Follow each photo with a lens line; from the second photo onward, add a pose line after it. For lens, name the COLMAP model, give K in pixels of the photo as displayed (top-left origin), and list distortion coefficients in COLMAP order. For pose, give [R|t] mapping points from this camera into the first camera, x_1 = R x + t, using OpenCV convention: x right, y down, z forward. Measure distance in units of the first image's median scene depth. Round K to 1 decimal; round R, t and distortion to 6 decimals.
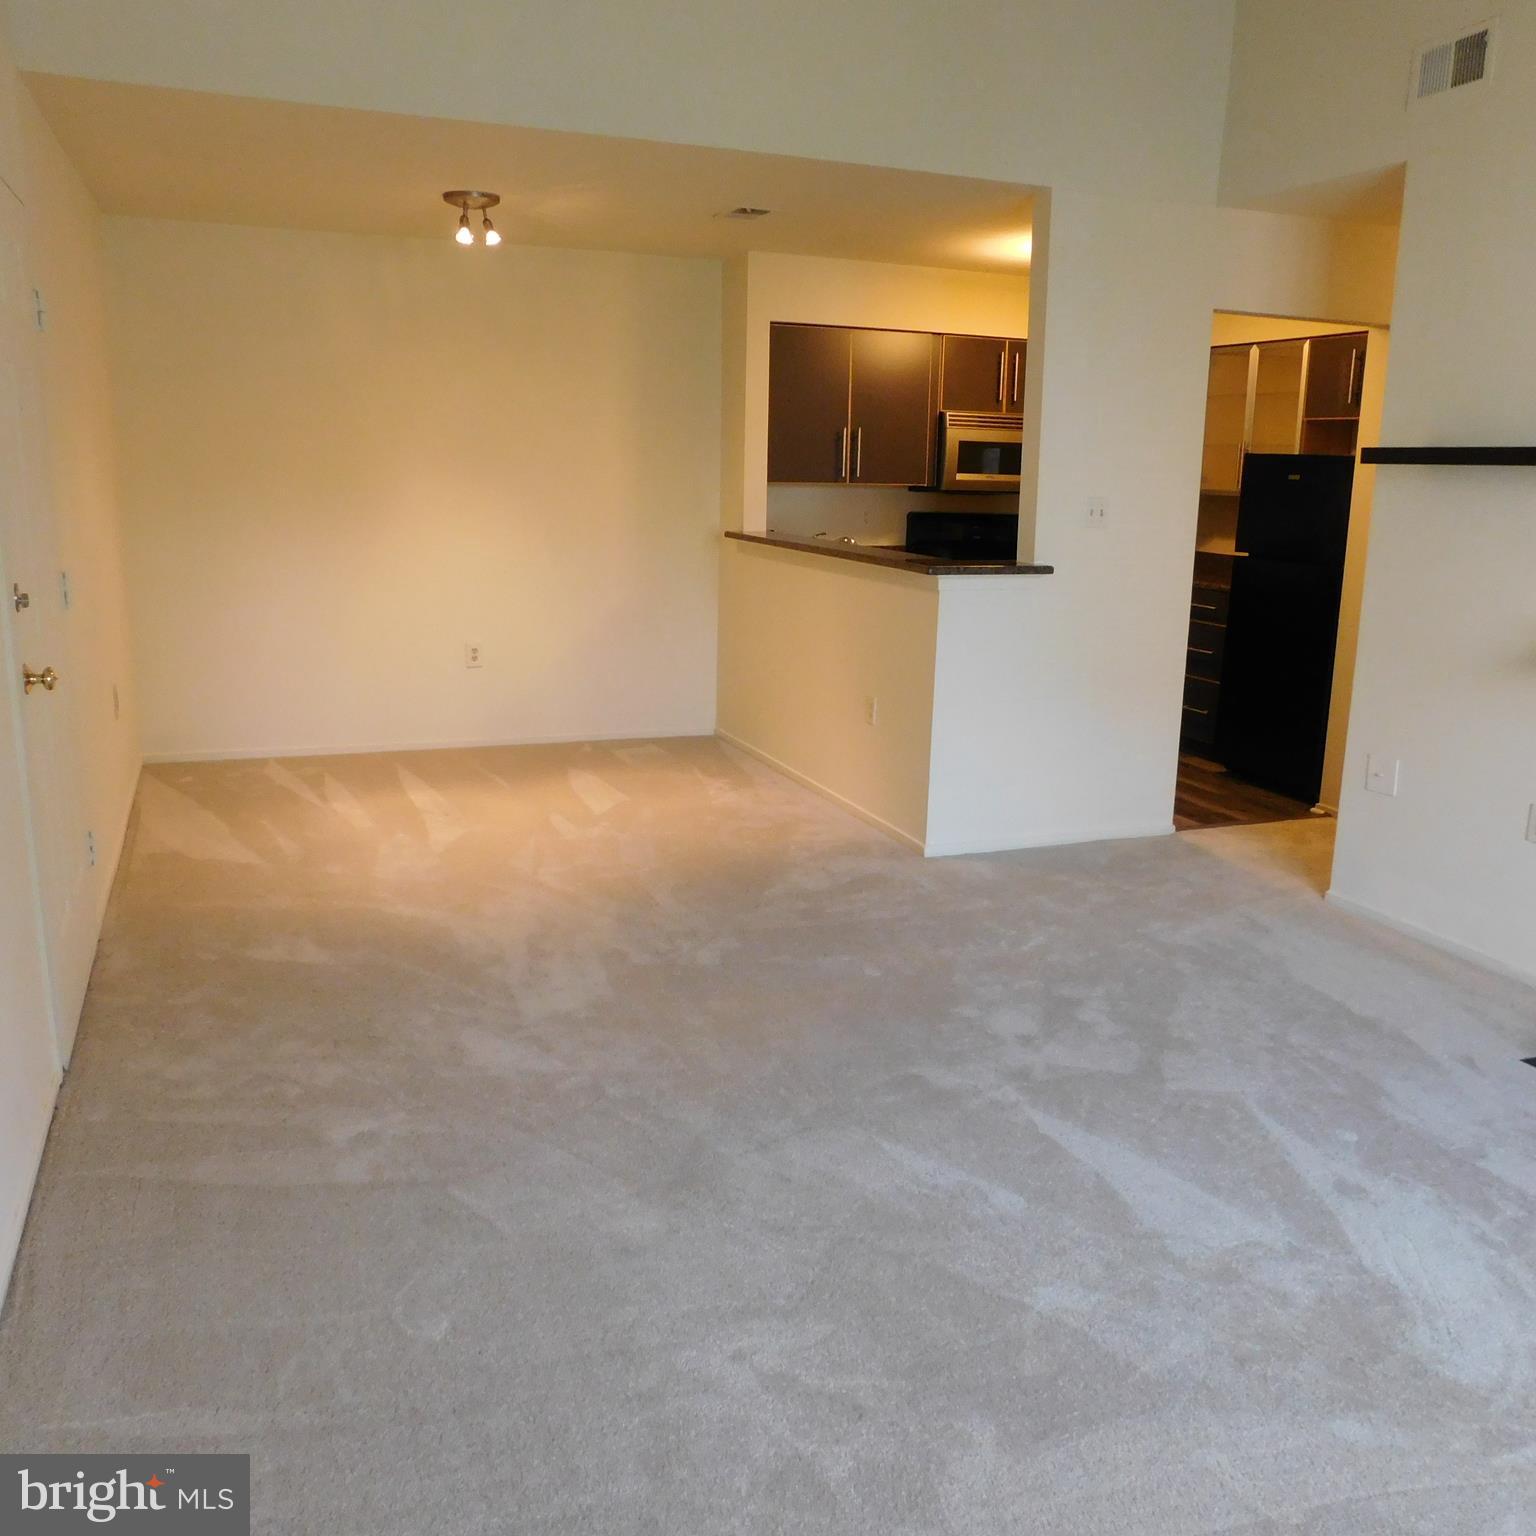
lens RADIAL K [[1350.5, 0, 761.4], [0, 1350.5, 761.2], [0, 0, 1]] dist [-0.075779, 0.061875]
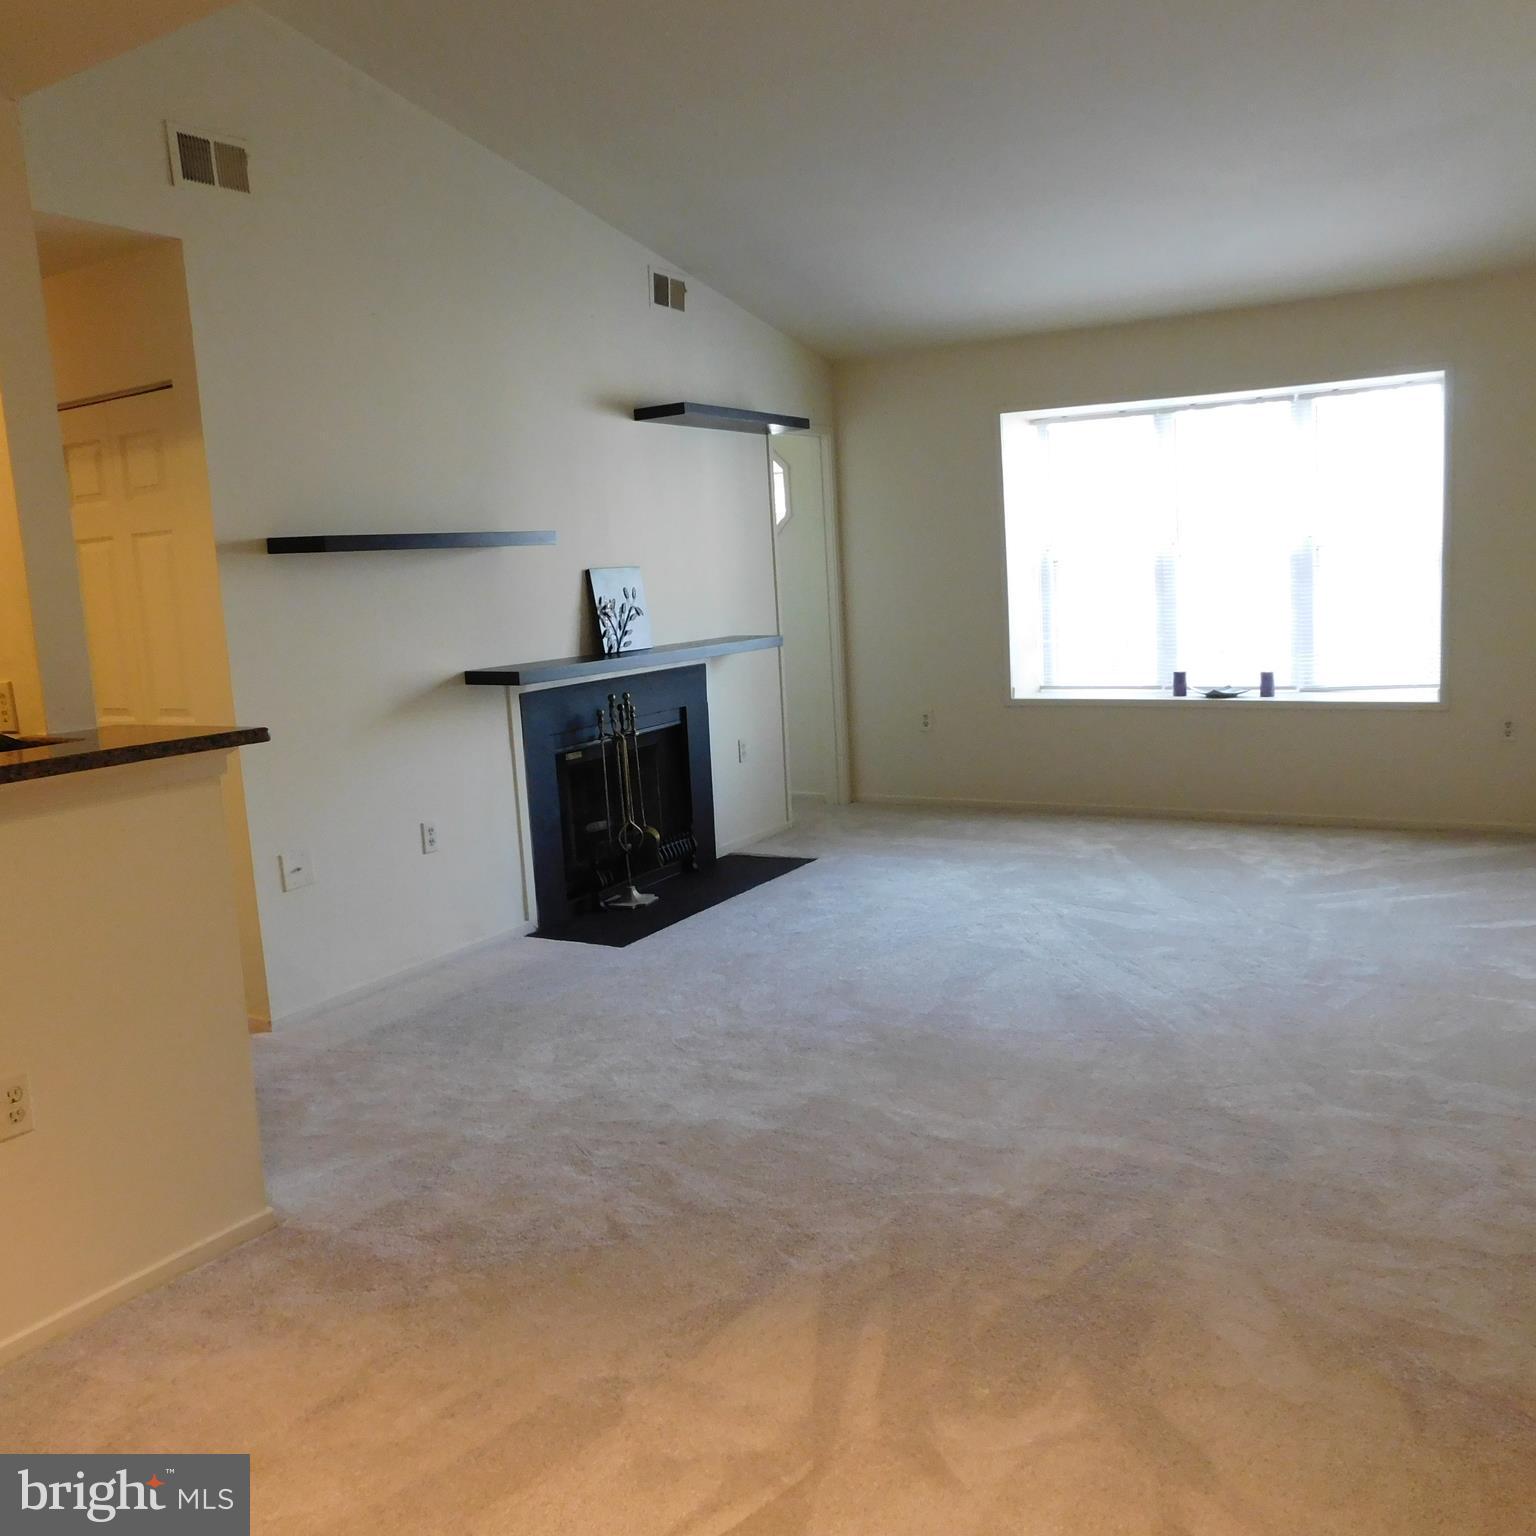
lens RADIAL K [[1350.5, 0, 761.4], [0, 1350.5, 761.2], [0, 0, 1]] dist [-0.075779, 0.061875]
pose [[-0.604772, -0.106358, 0.789265, -0.548063], [0.211429, 0.934037, 0.287874, -0.295646], [-0.767820, 0.340972, -0.542393, 1.336526]]
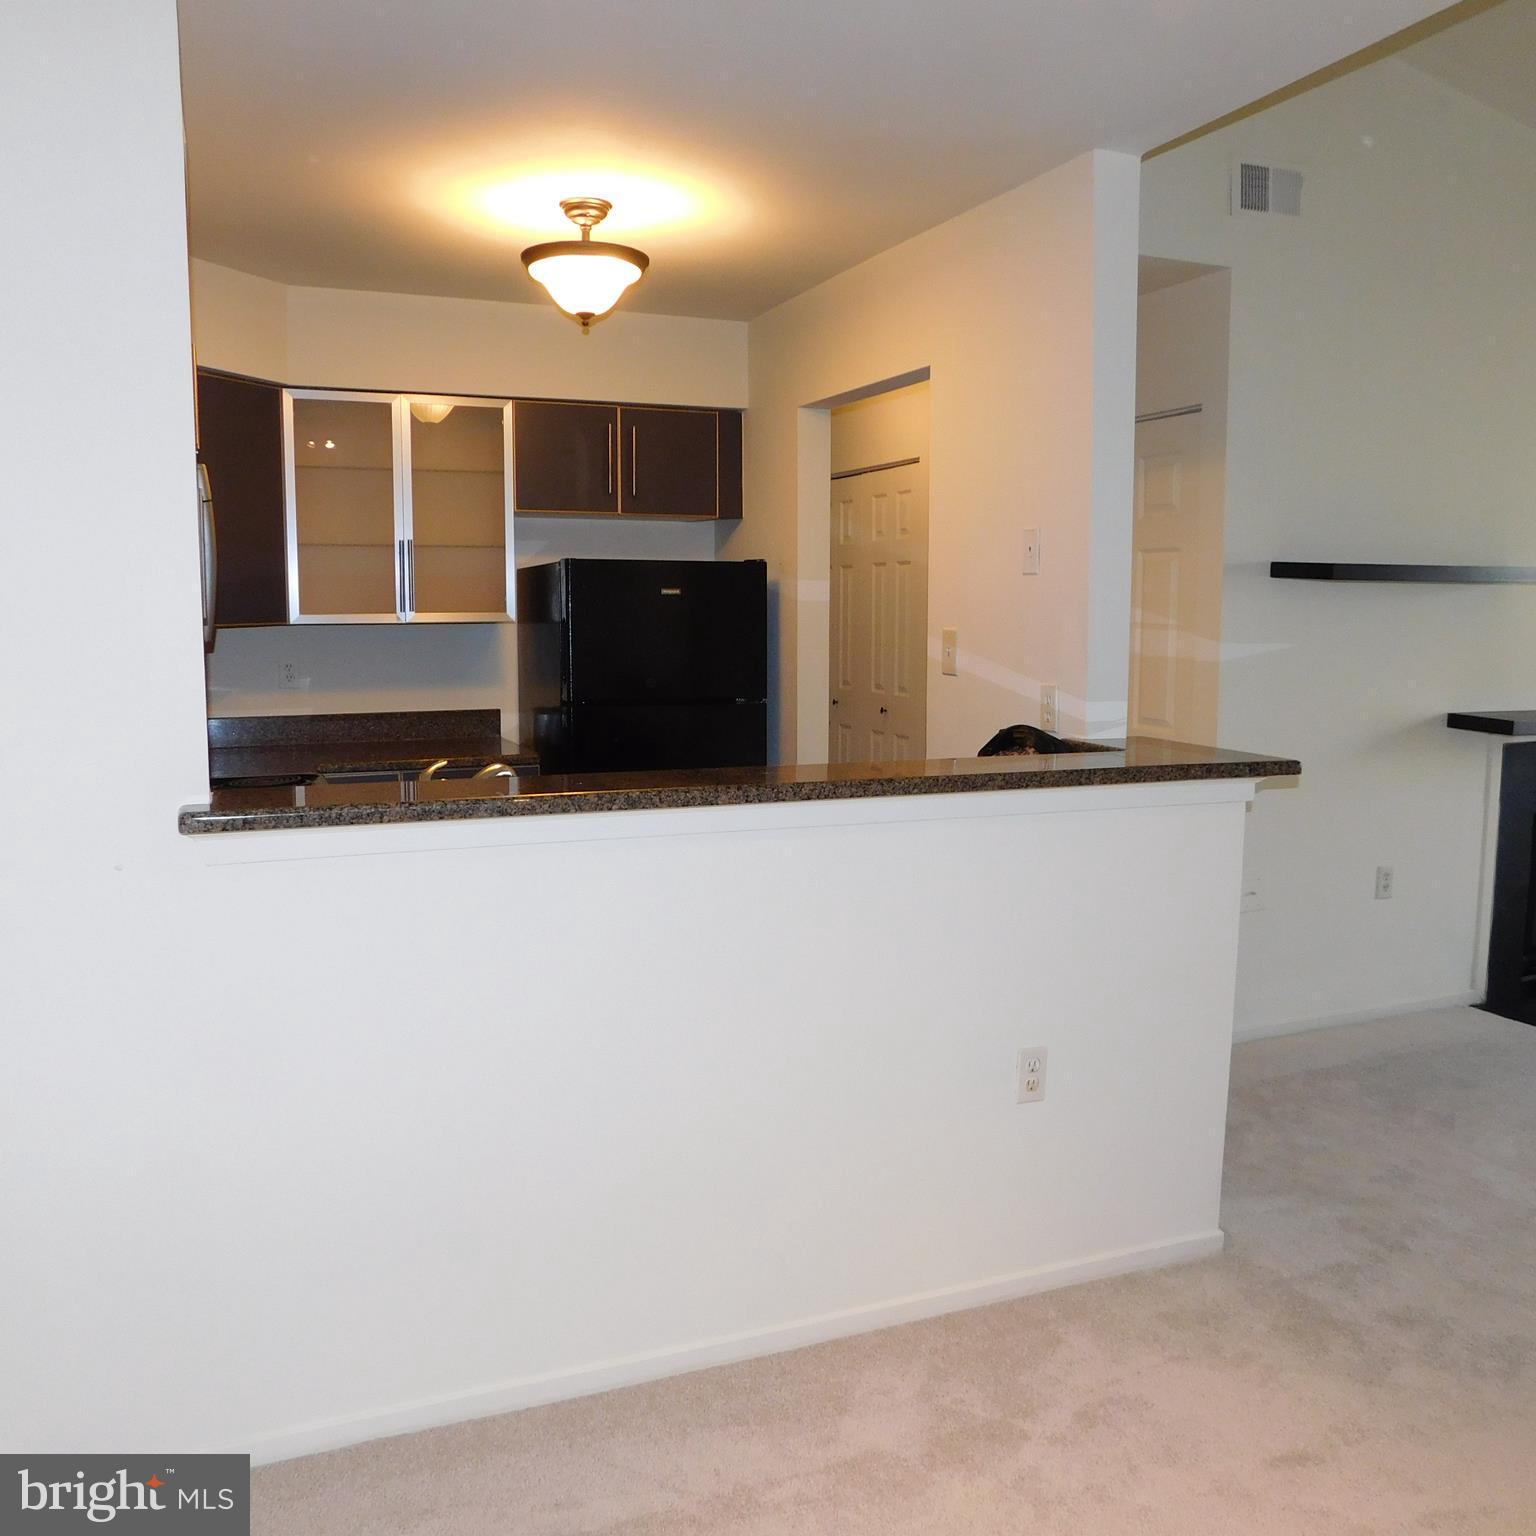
lens RADIAL K [[1350.5, 0, 761.4], [0, 1350.5, 761.2], [0, 0, 1]] dist [-0.075779, 0.061875]
pose [[-0.019574, -0.149357, 0.988590, -0.519505], [0.209946, 0.966120, 0.150119, -0.329273], [-0.977517, 0.210489, 0.012446, 1.417300]]
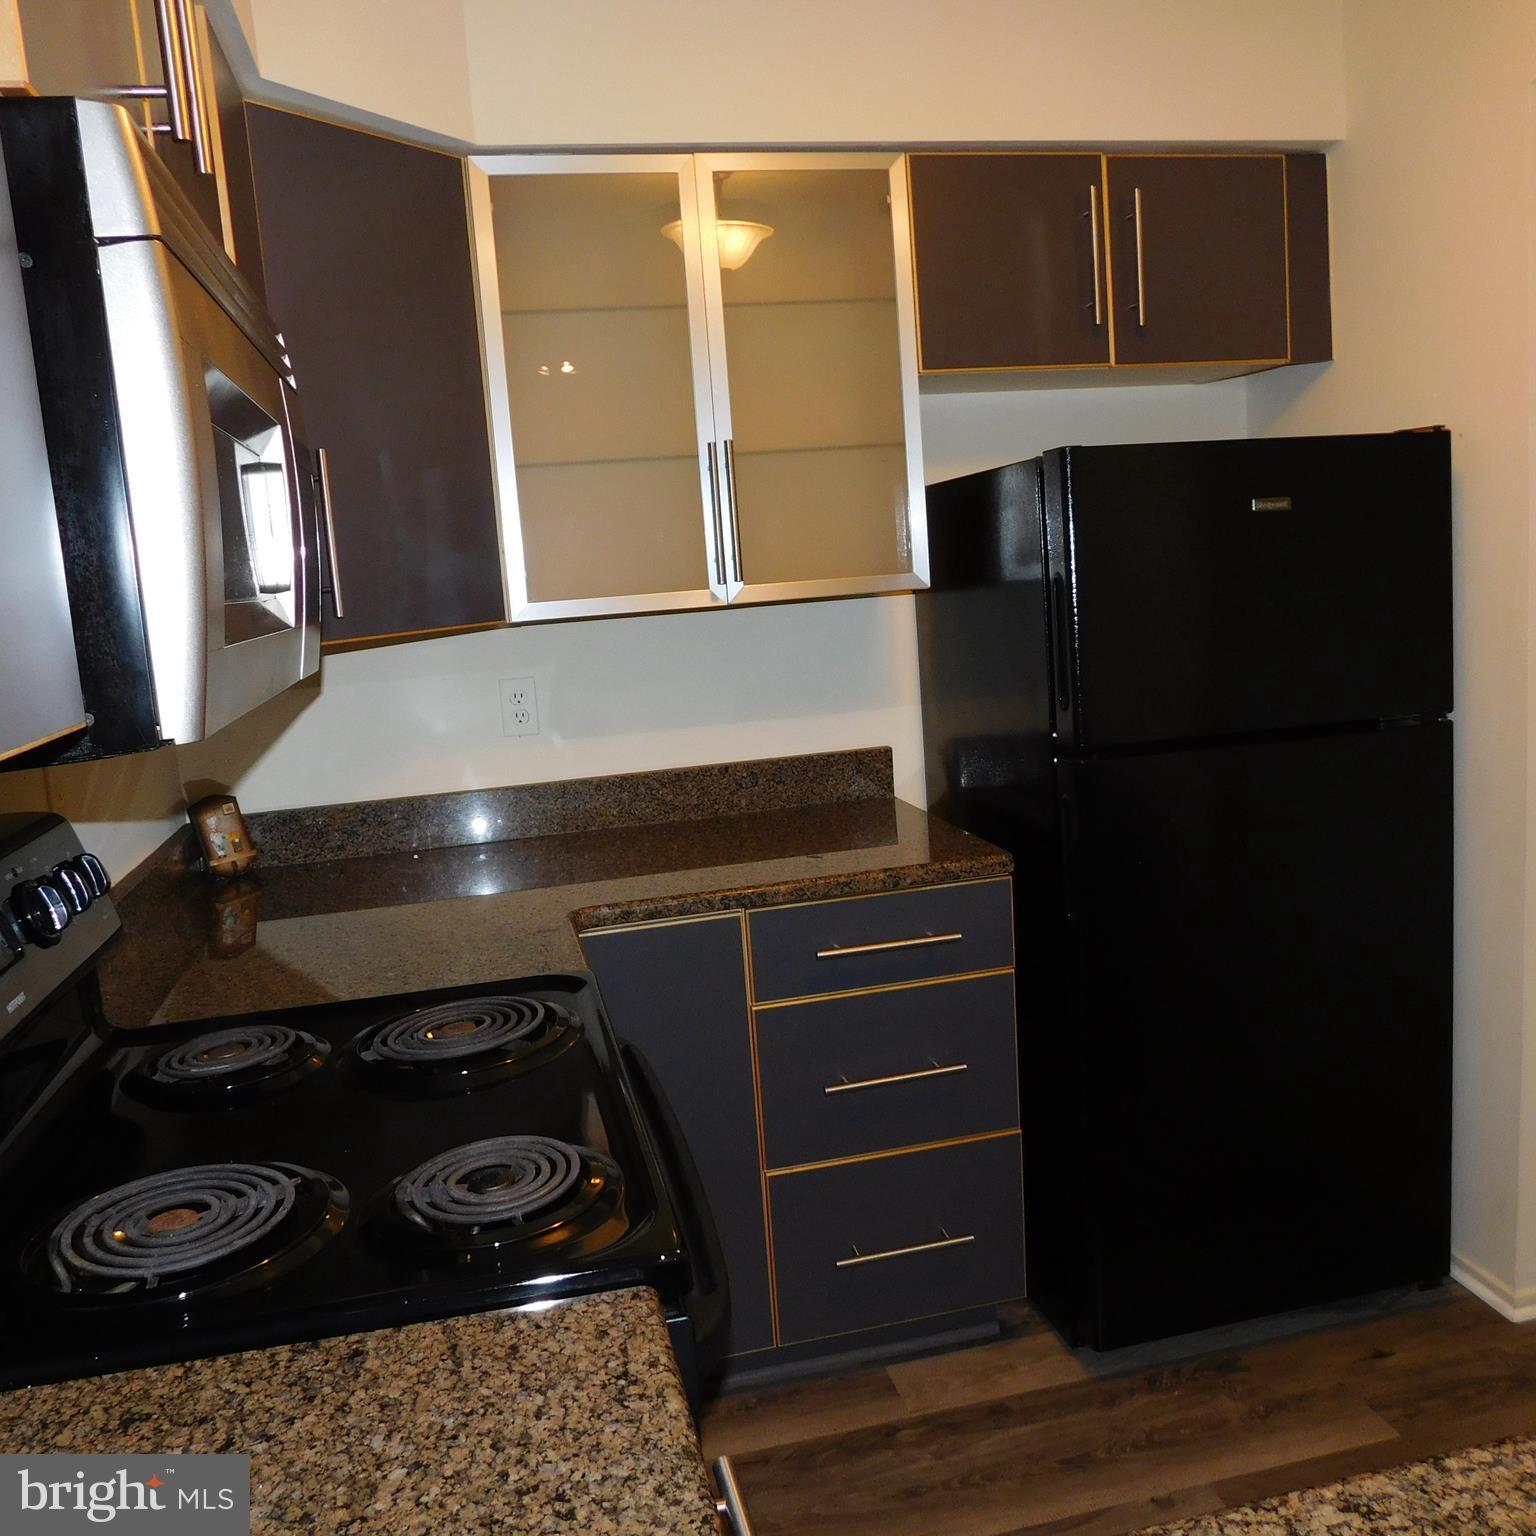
lens RADIAL K [[1350.5, 0, 761.4], [0, 1350.5, 761.2], [0, 0, 1]] dist [-0.075779, 0.061875]
pose [[0.152308, -0.186534, 0.970571, 0.016378], [0.285209, 0.948545, 0.137544, -0.346171], [-0.946287, 0.255866, 0.197672, 1.579476]]
